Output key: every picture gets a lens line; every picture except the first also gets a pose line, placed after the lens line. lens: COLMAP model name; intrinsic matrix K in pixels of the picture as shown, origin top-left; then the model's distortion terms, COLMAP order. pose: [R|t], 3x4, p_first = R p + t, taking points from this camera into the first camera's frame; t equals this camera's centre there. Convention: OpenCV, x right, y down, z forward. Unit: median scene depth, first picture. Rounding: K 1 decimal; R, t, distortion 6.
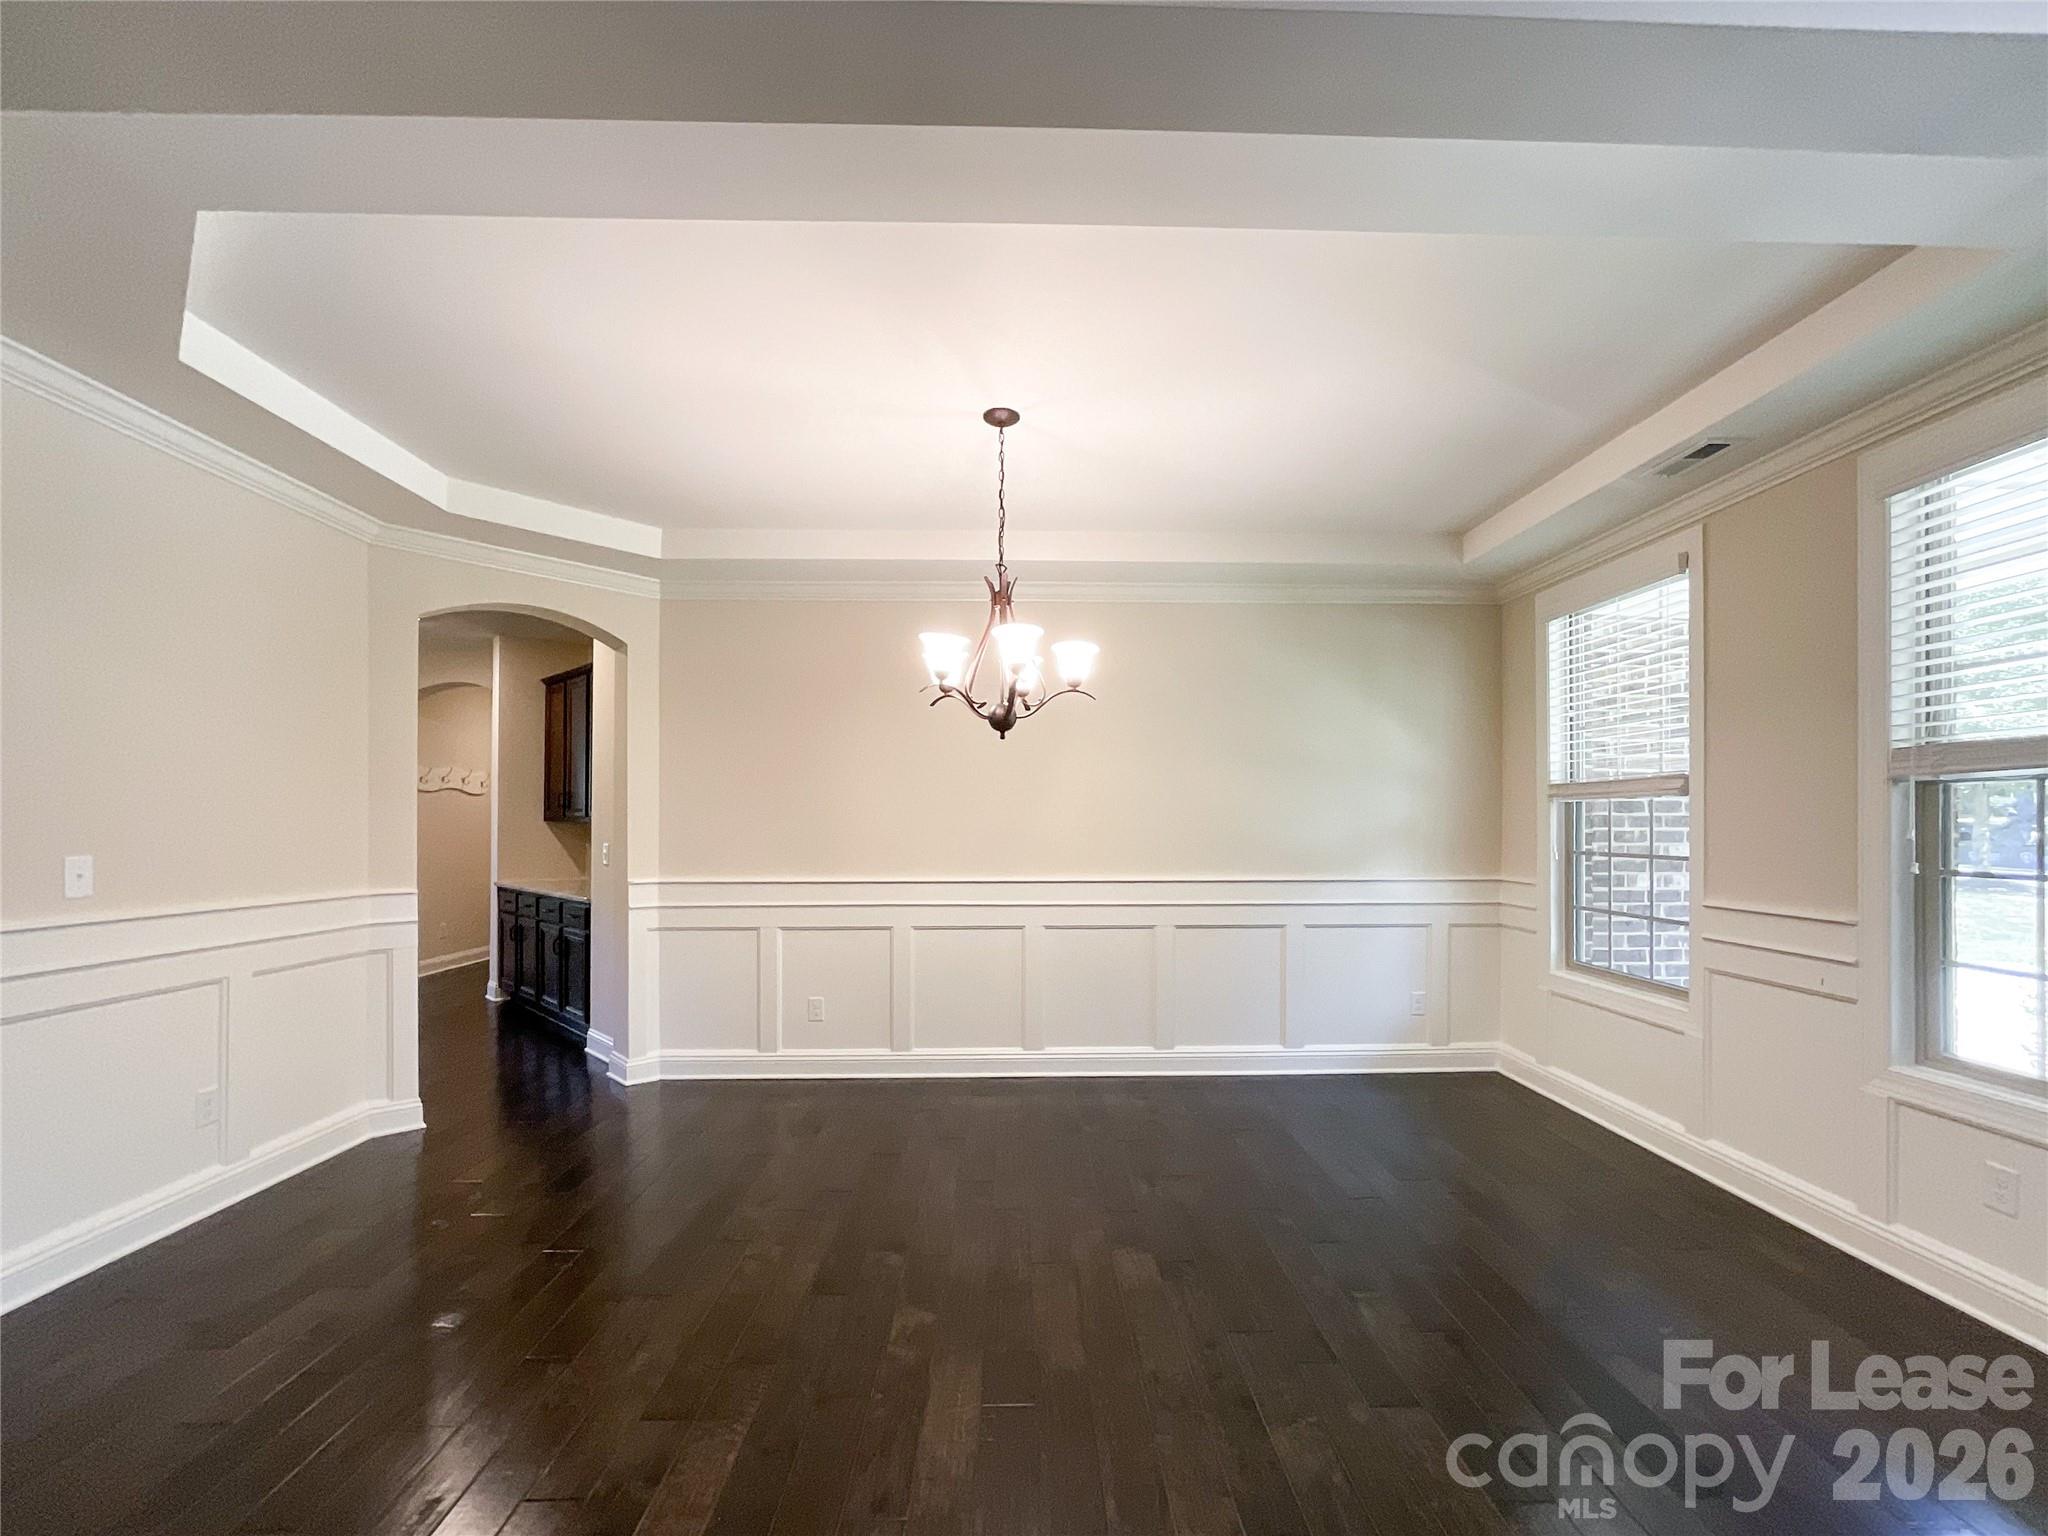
lens RADIAL K [[851.5, 0, 1022.2], [0, 851.5, 821.0], [0, 0, 1]] dist [-0.019019, 0.005730]
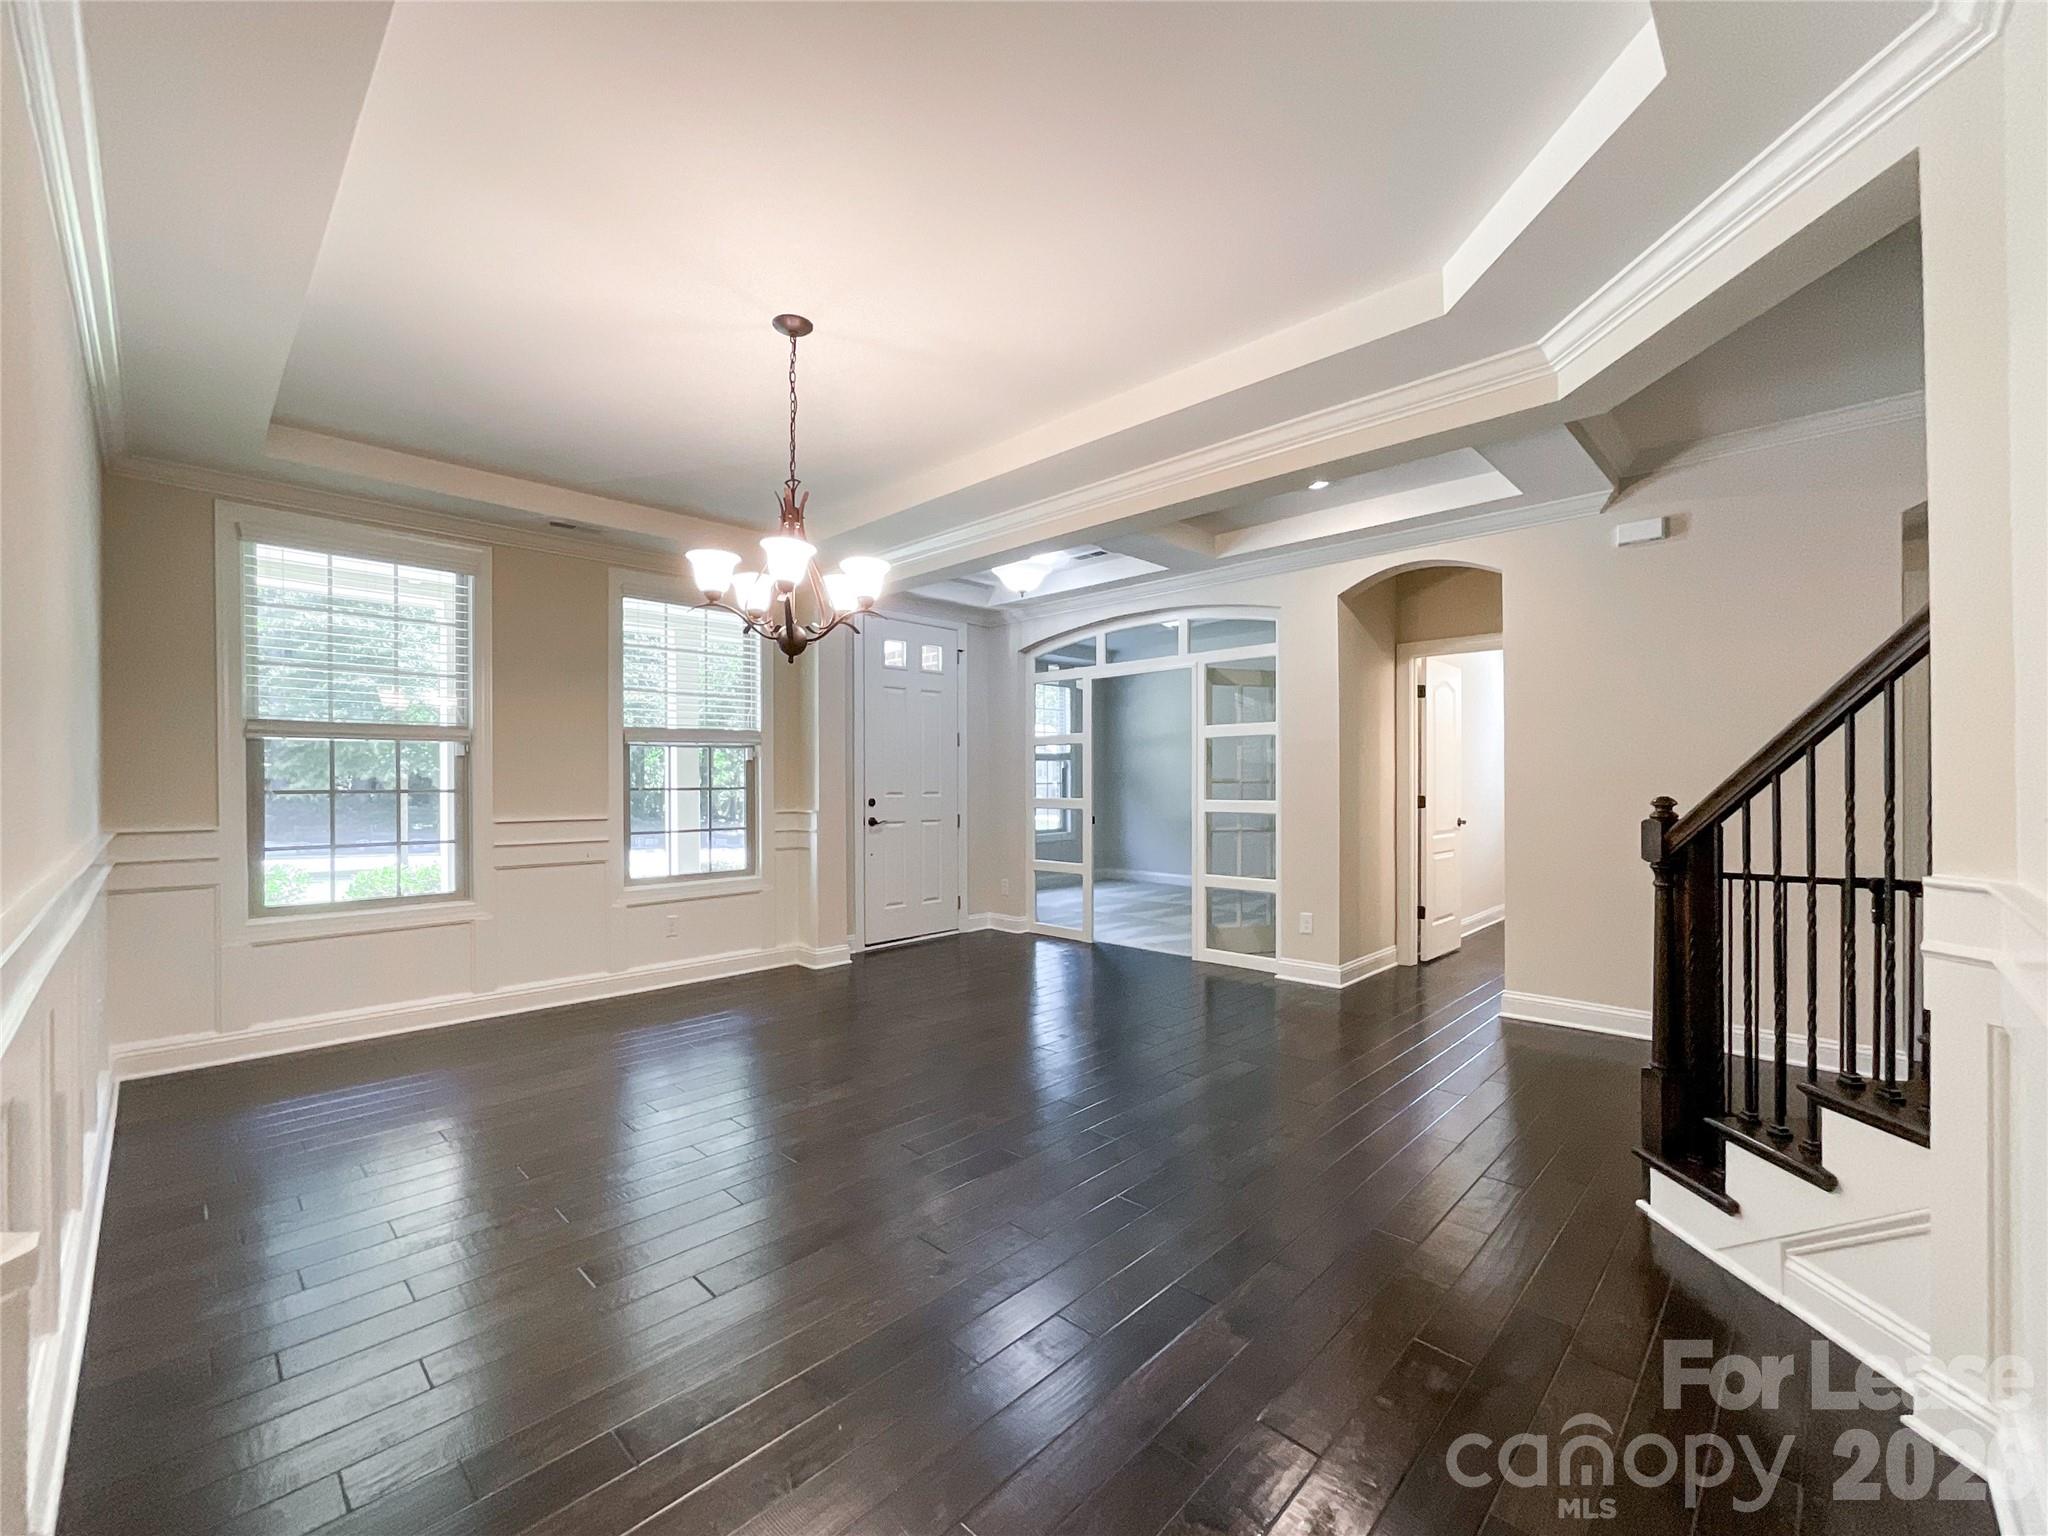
lens RADIAL K [[851.5, 0, 1020.8], [0, 851.5, 790.0], [0, 0, 1]] dist [-0.019019, 0.005730]
pose [[-0.691540, -0.007938, 0.722295, -0.646456], [0.000020, 0.999939, 0.011008, 0.025087], [-0.722339, 0.007627, -0.691497, 1.079433]]
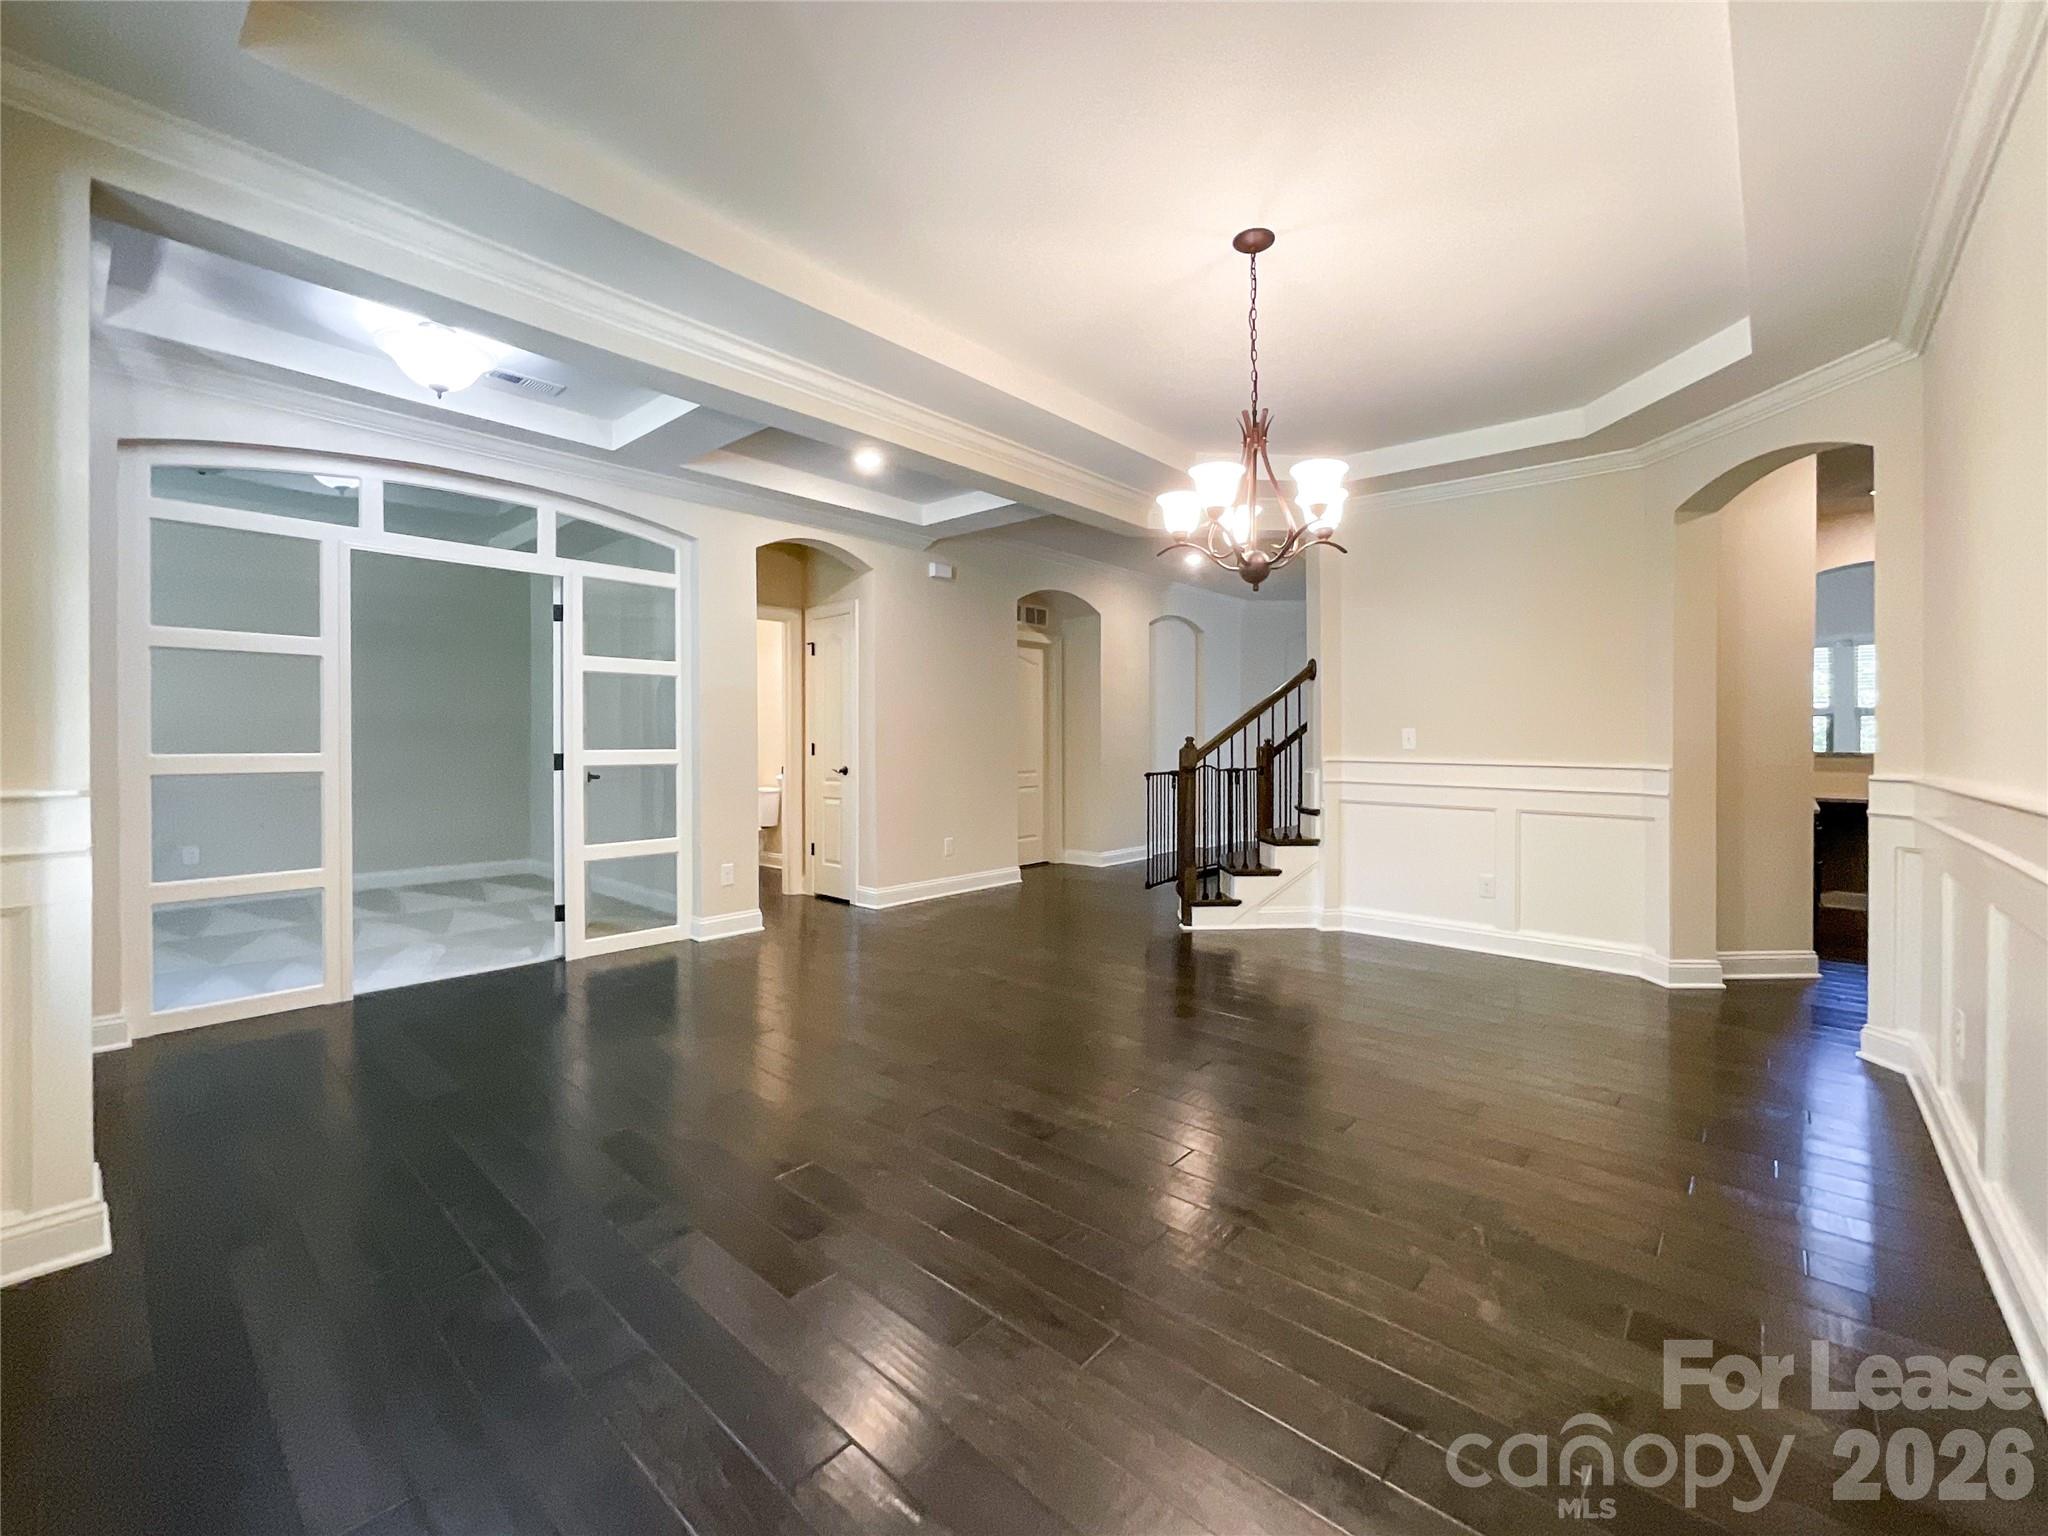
lens RADIAL K [[851.5, 0, 1031.9], [0, 851.5, 749.6], [0, 0, 1]] dist [-0.019019, 0.005730]
pose [[-0.684796, 0.004582, -0.728721, 0.582275], [-0.001826, 0.999966, 0.008003, 0.046363], [0.728733, 0.006811, -0.684764, 1.058020]]
